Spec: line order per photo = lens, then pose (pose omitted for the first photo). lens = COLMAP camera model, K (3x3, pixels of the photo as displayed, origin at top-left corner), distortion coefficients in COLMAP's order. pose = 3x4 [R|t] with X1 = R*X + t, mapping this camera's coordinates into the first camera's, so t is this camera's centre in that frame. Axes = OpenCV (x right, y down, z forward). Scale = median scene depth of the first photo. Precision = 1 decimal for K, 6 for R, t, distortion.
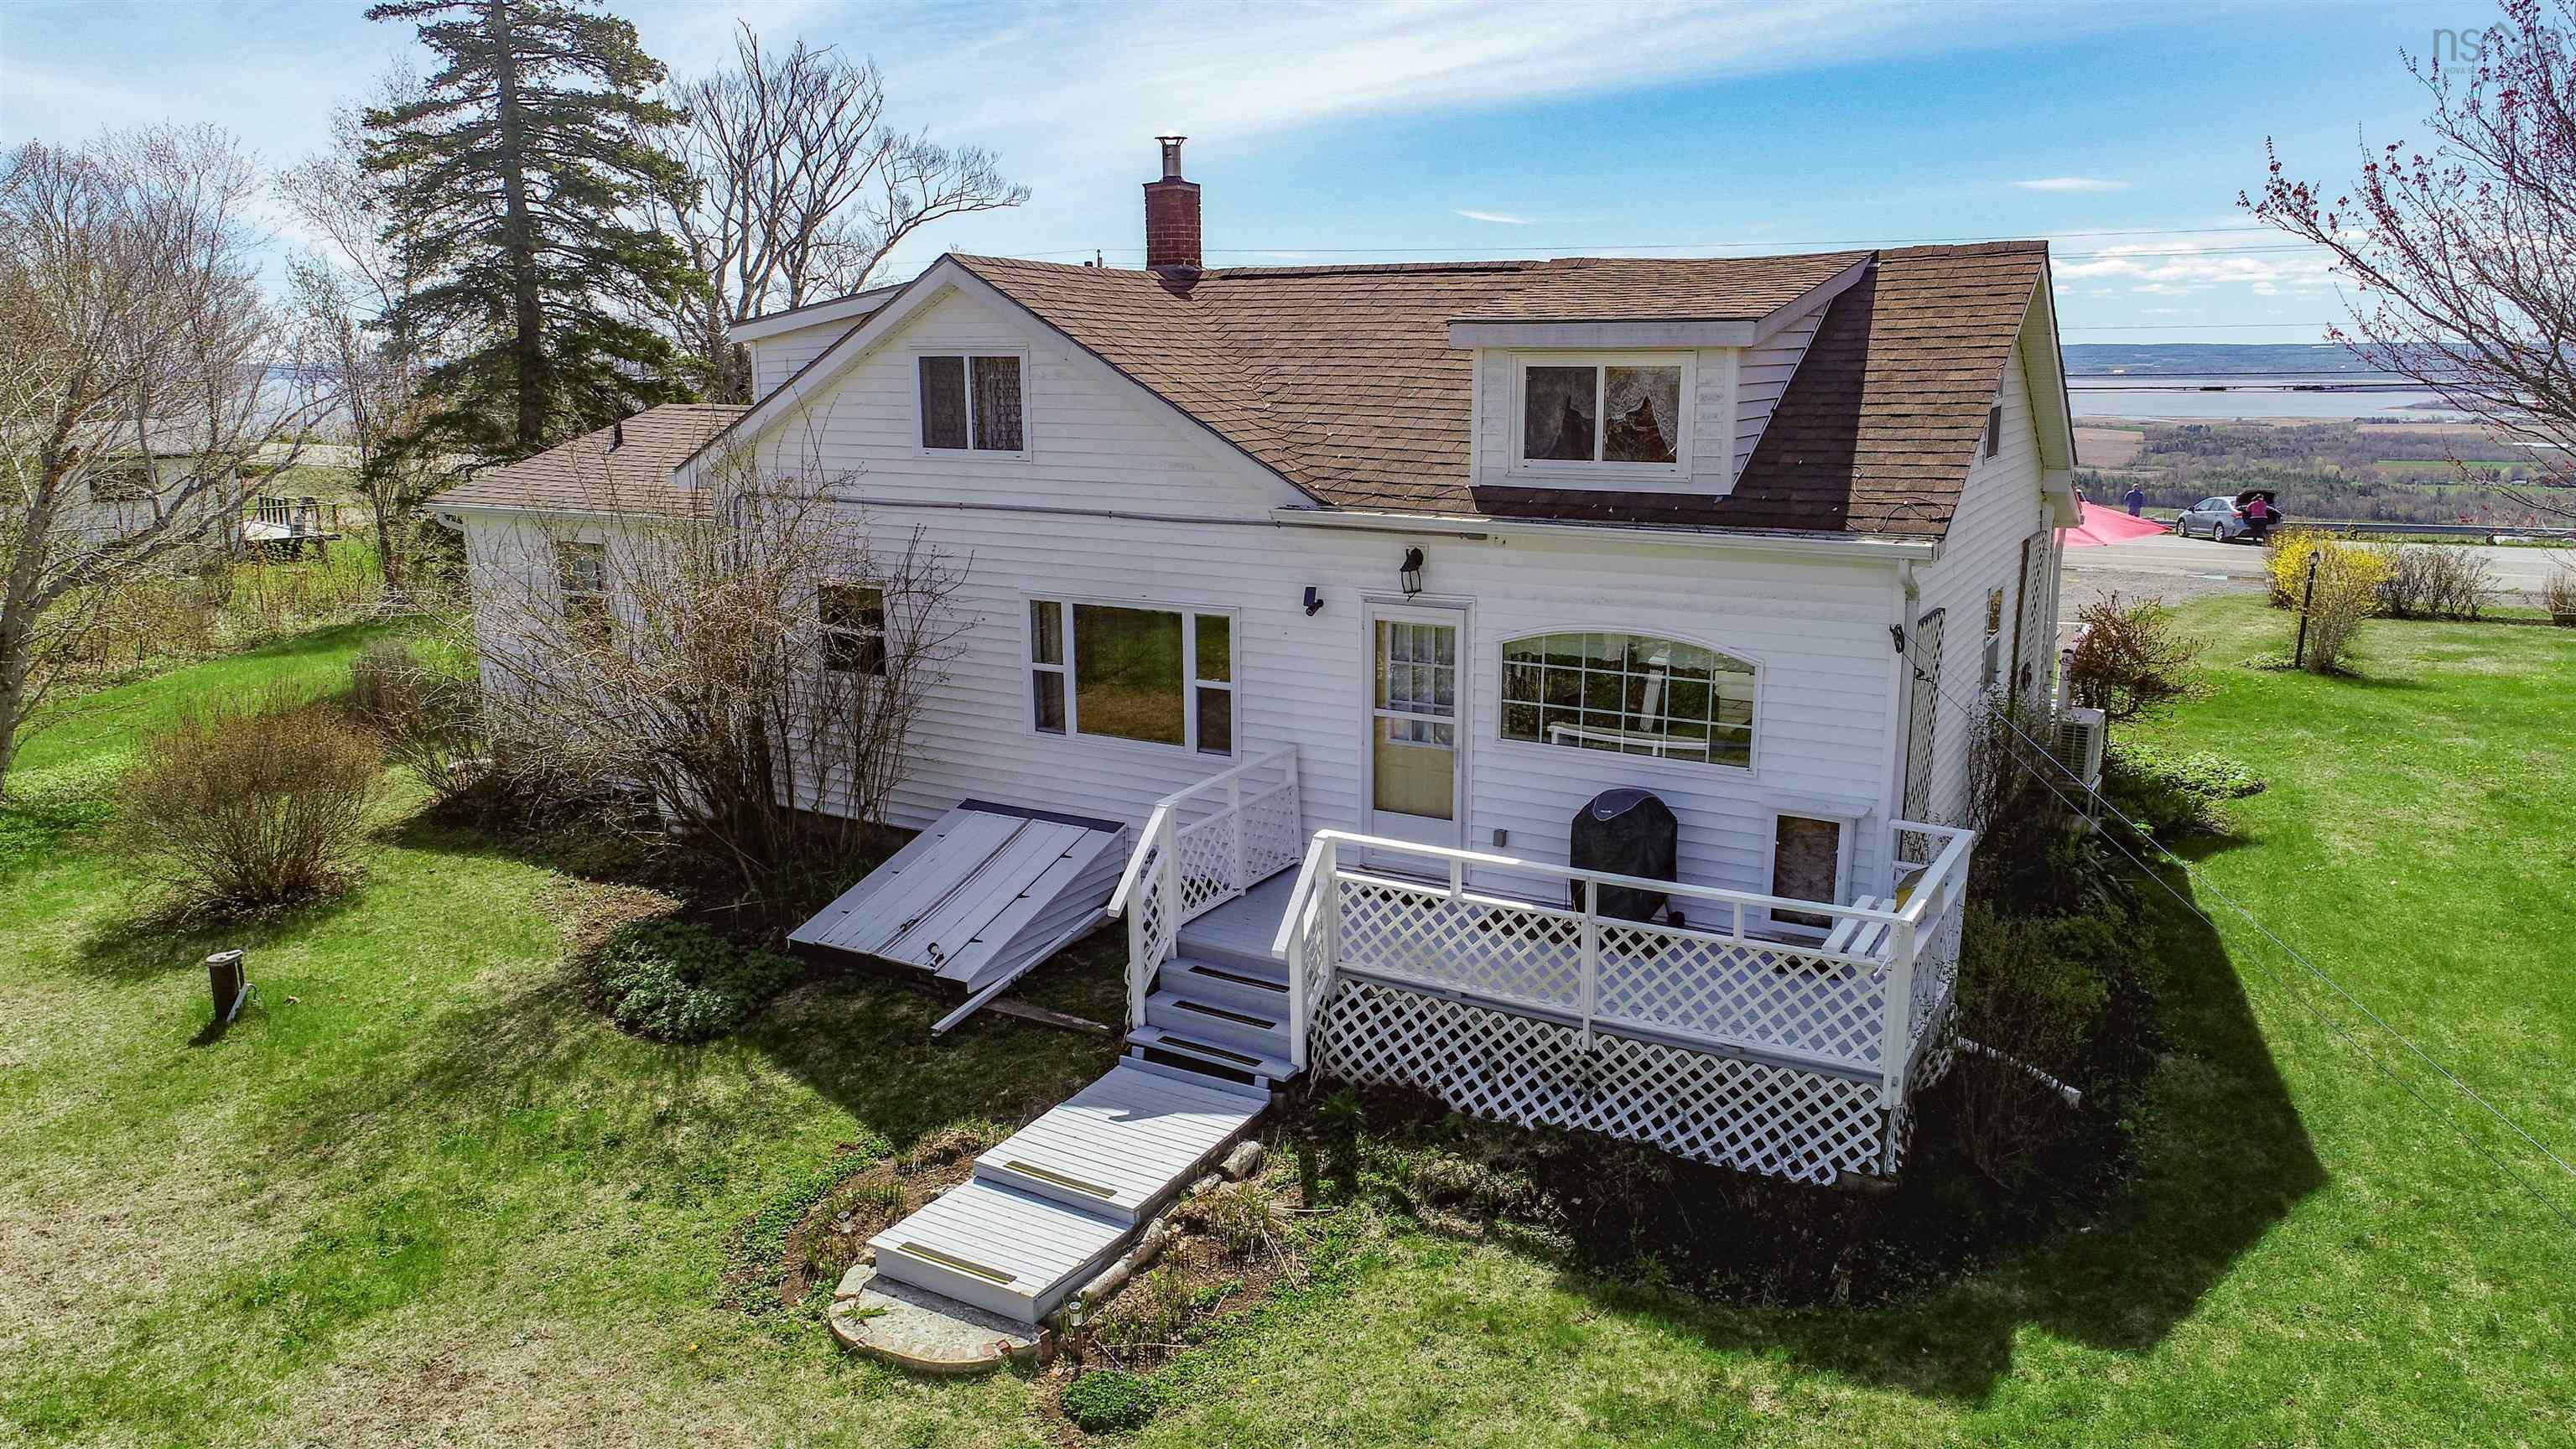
lens RADIAL K [[1726.8, 0, 1288.0], [0, 1726.8, 724.5], [0, 0, 1]] dist [0.000860, -0.002115]
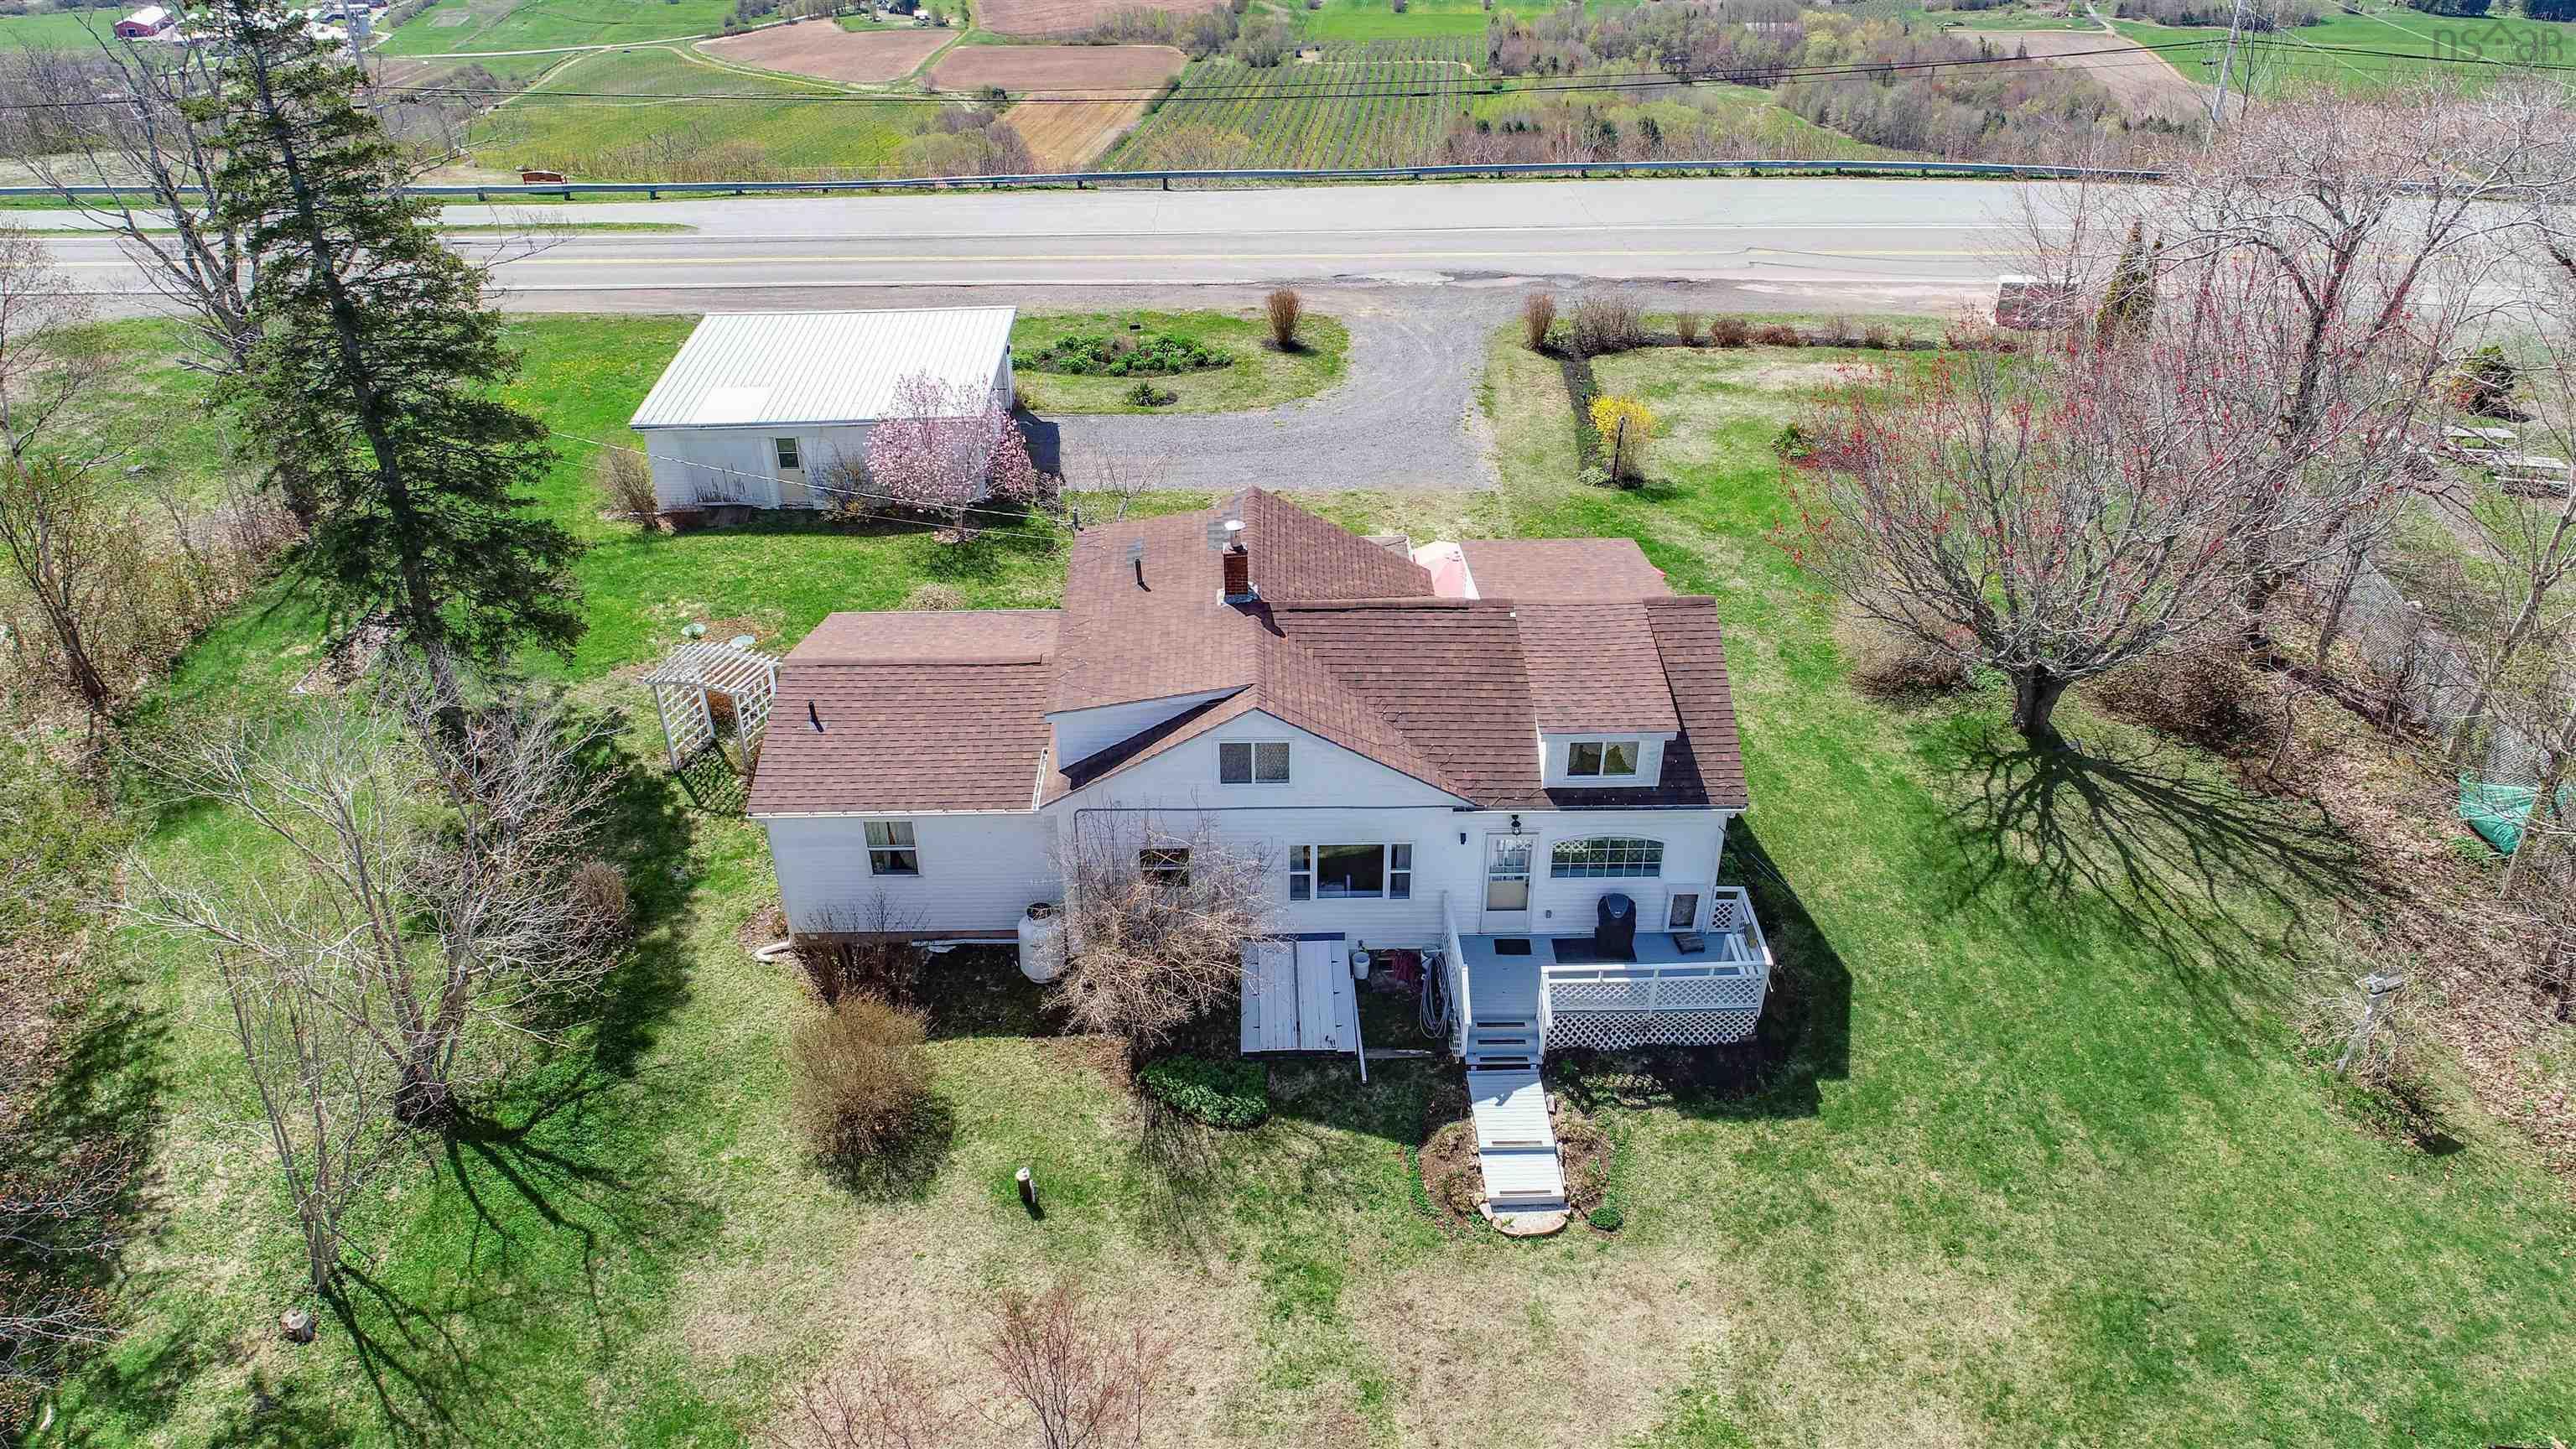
lens RADIAL K [[1726.8, 0, 1288.0], [0, 1726.8, 724.5], [0, 0, 1]] dist [0.000860, -0.002115]
pose [[0.852210, -0.279336, 0.442391, -1.151283], [0.109911, 0.922263, 0.370608, -1.088063], [-0.511525, -0.267213, 0.816664, -0.647525]]
